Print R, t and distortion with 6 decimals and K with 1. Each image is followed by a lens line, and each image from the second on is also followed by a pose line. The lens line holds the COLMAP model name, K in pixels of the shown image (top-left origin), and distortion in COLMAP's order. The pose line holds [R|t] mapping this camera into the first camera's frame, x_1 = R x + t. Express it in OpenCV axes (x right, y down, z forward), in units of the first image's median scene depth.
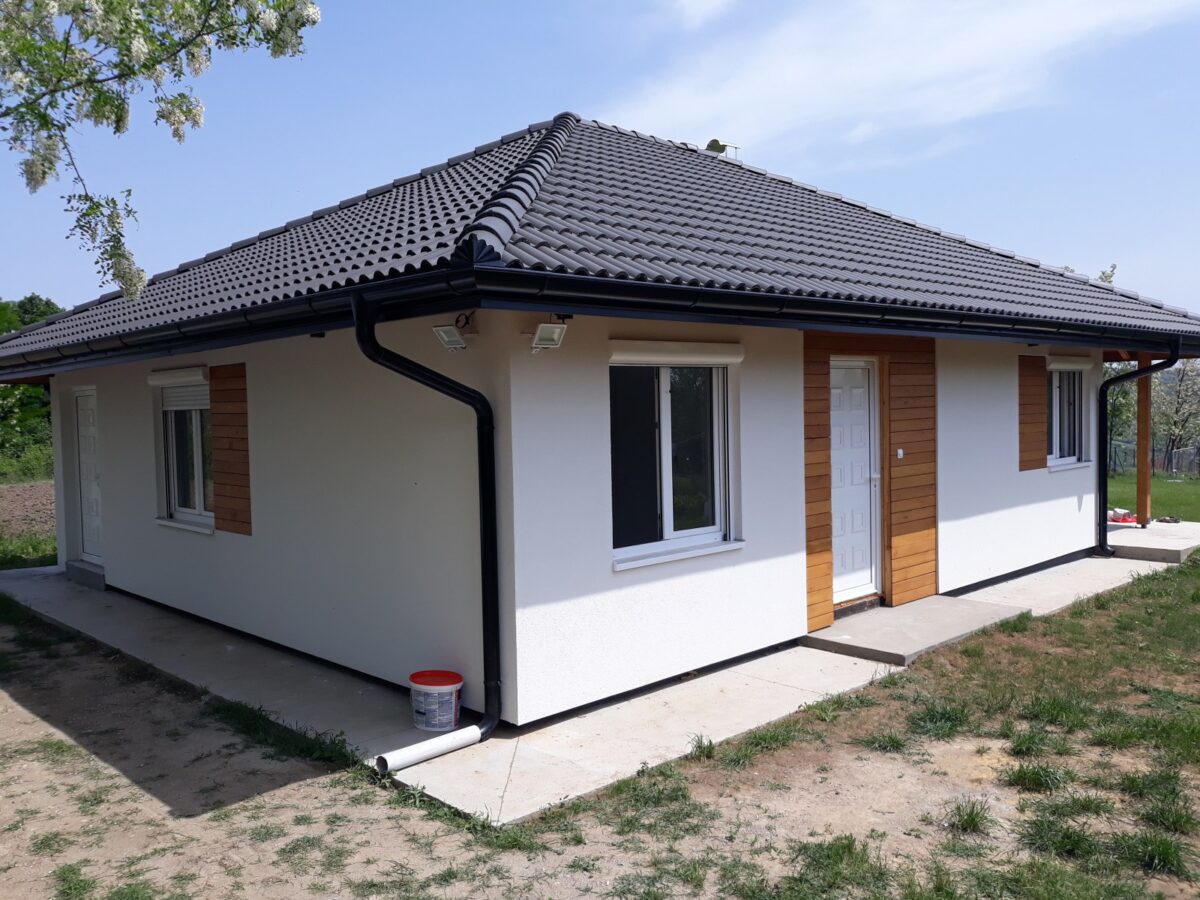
lens RADIAL K [[979.2, 0, 605.4], [0, 979.2, 447.3], [0, 0, 1]] dist [0.008385, -0.024768]
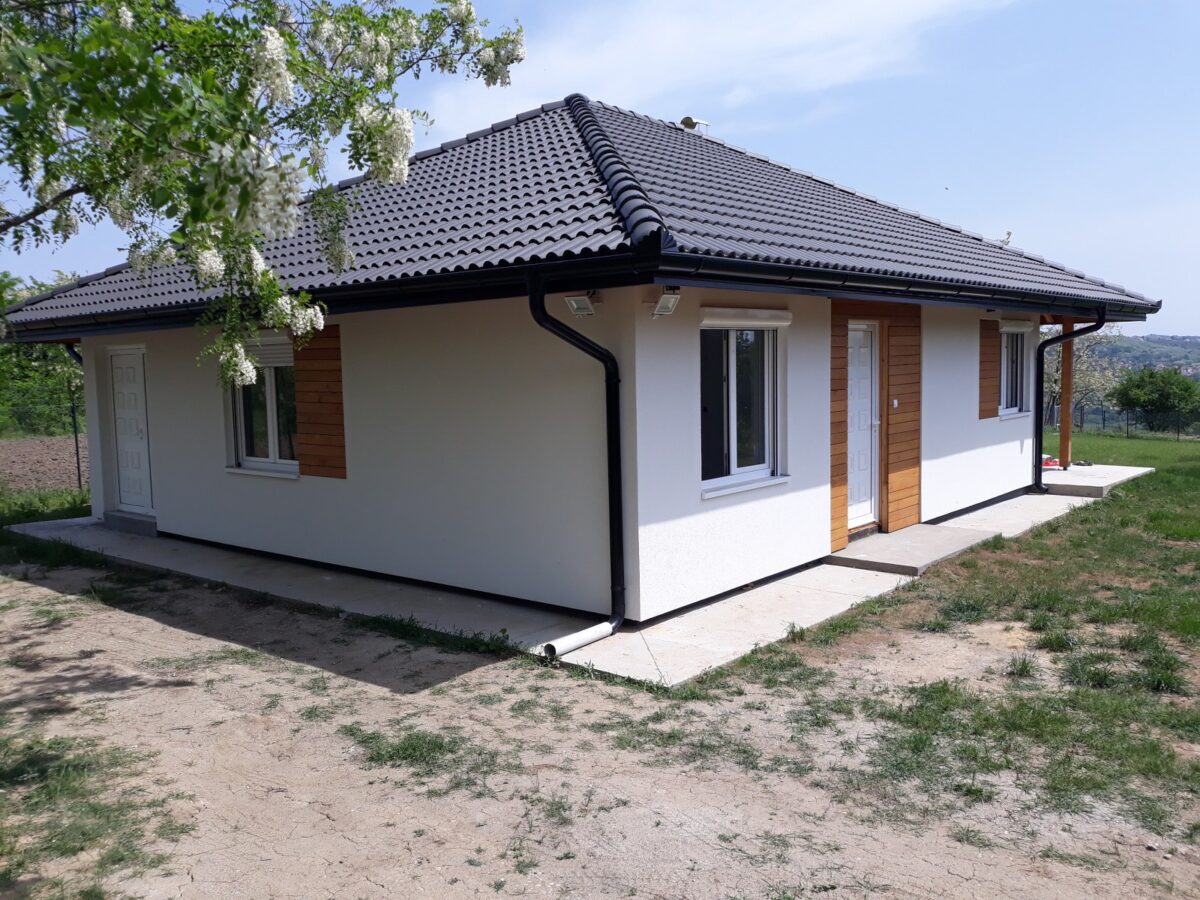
lens RADIAL K [[979.2, 0, 596.3], [0, 979.2, 449.6], [0, 0, 1]] dist [0.008385, -0.024768]
pose [[0.994978, -0.009319, 0.099659, -0.241822], [0.004989, 0.999036, 0.043609, 0.011904], [-0.099969, -0.042893, 0.994066, -0.190264]]
